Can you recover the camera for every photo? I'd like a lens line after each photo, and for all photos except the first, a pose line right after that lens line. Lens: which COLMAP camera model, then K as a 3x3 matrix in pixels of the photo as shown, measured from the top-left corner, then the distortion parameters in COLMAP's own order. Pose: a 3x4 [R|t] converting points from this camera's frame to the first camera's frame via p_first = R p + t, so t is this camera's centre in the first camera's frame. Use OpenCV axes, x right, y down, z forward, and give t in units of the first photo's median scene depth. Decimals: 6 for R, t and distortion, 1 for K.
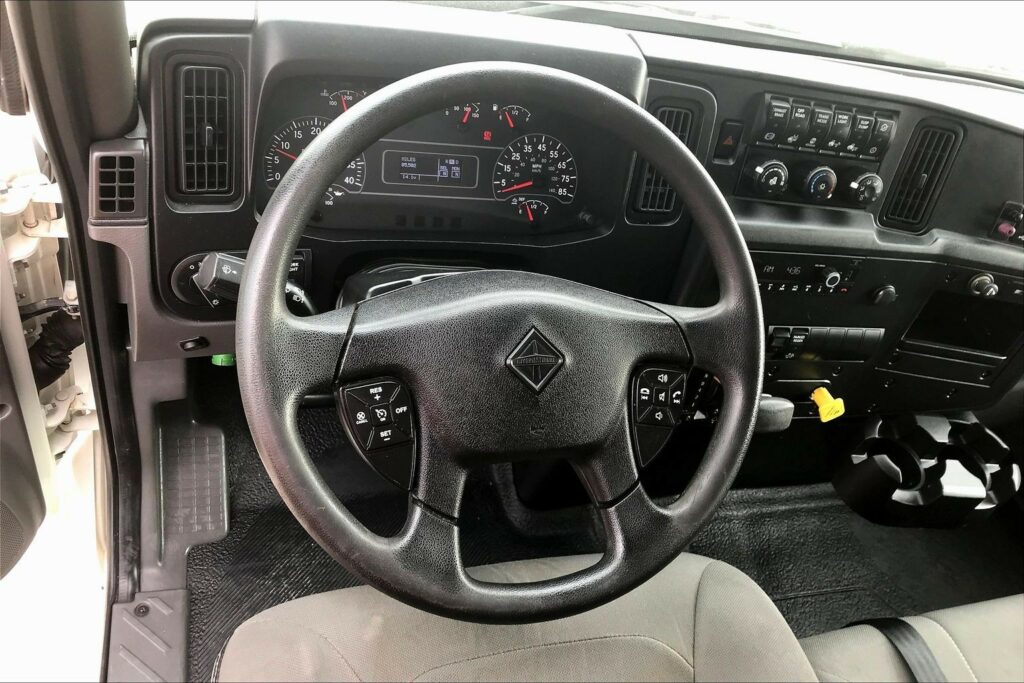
lens RADIAL K [[821.0, 0, 512.0], [0, 821.0, 341.5], [0, 0, 1]] dist [0.000139, -0.000135]
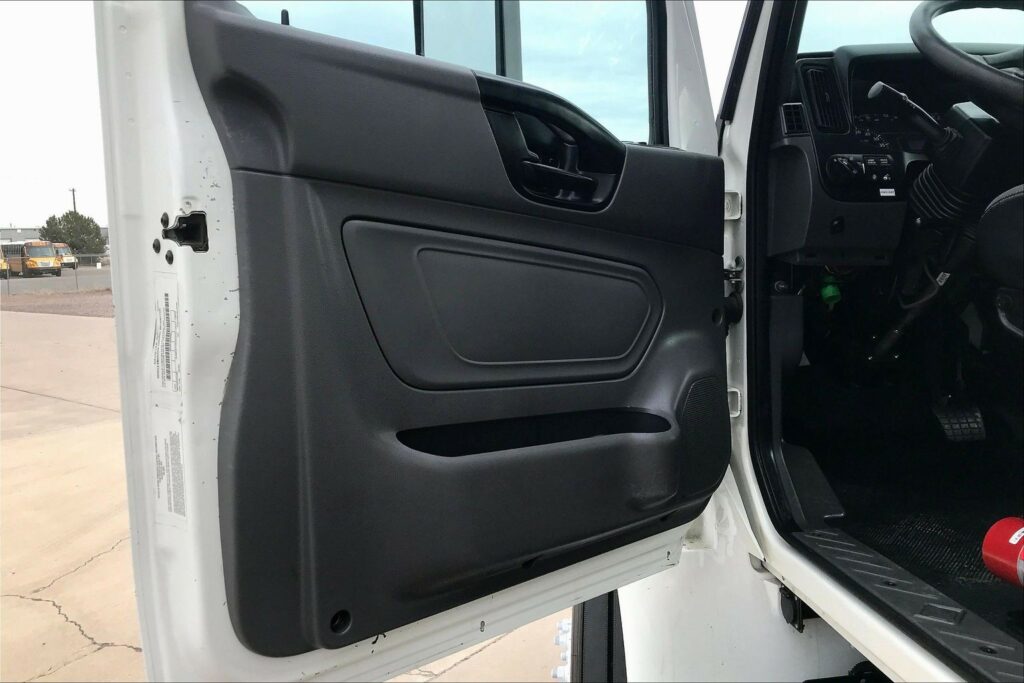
lens RADIAL K [[821.0, 0, 512.0], [0, 821.0, 341.5], [0, 0, 1]] dist [0.000139, -0.000135]
pose [[0.944791, -0.296448, -0.139603, -0.720857], [0.120318, 0.710138, -0.693706, 1.045977], [0.304785, 0.638610, 0.706600, -0.165116]]
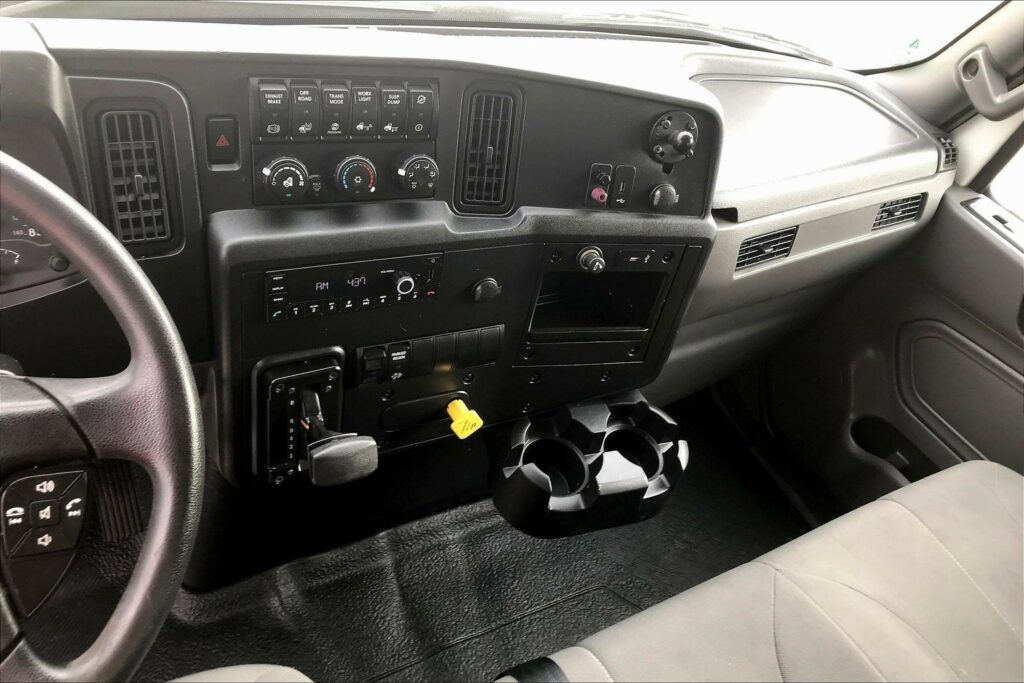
lens RADIAL K [[818.2, 0, 523.1], [0, 818.2, 340.5], [0, 0, 1]] dist [0.068726, -0.099058]
pose [[0.967761, -0.181254, 0.174885, 0.348698], [0.179636, 0.983411, 0.025170, -0.018274], [-0.176546, 0.007057, 0.984267, 0.142846]]
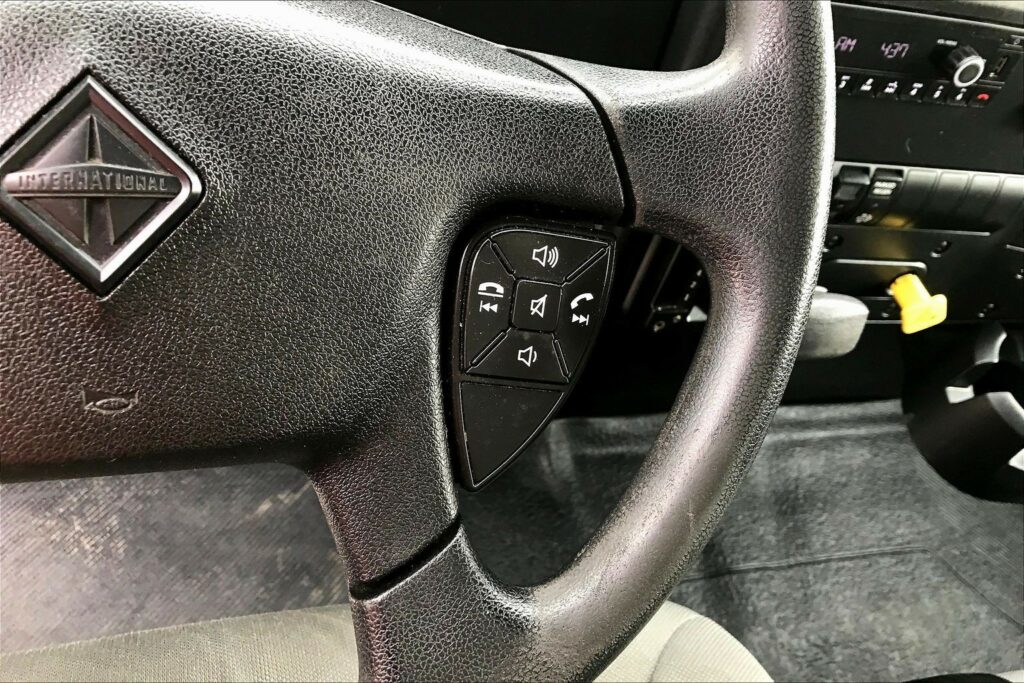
lens RADIAL K [[821.0, 0, 512.0], [0, 821.0, 341.5], [0, 0, 1]] dist [0.000139, -0.000135]
pose [[0.998116, 0.043329, -0.043439, 0.132960], [-0.035335, 0.984751, 0.170342, 0.014146], [0.050157, -0.168486, 0.984427, 0.445810]]
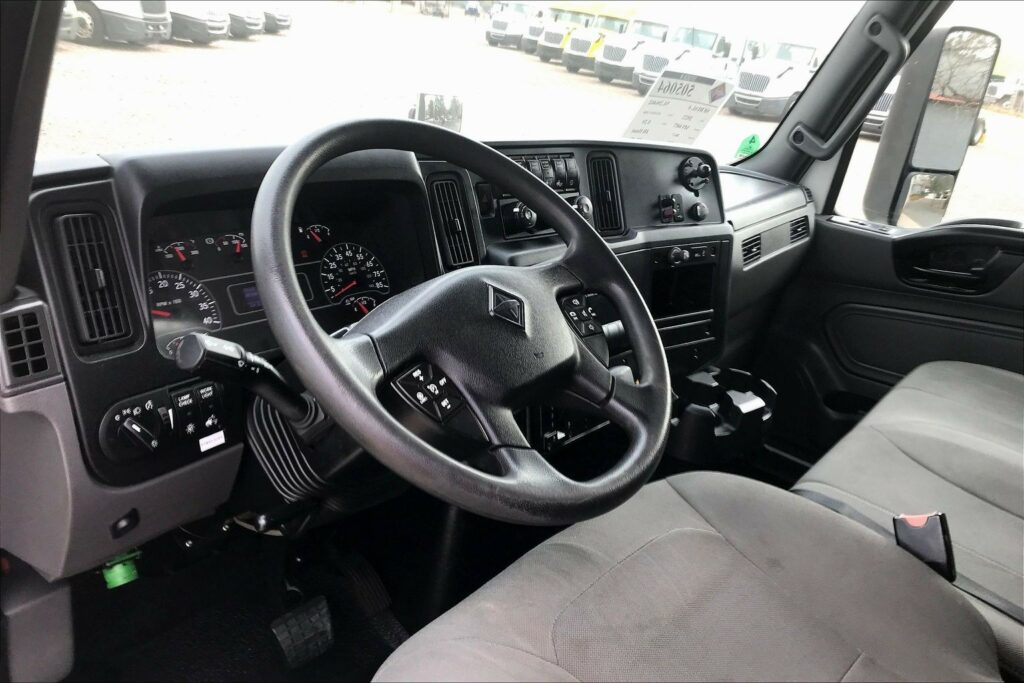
lens RADIAL K [[821.0, 0, 512.0], [0, 821.0, 341.5], [0, 0, 1]] dist [0.000139, -0.000135]
pose [[0.802339, -0.358329, 0.477339, -0.349853], [0.499281, 0.841158, -0.207779, 0.203213], [-0.327064, 0.405035, 0.853801, 0.009386]]
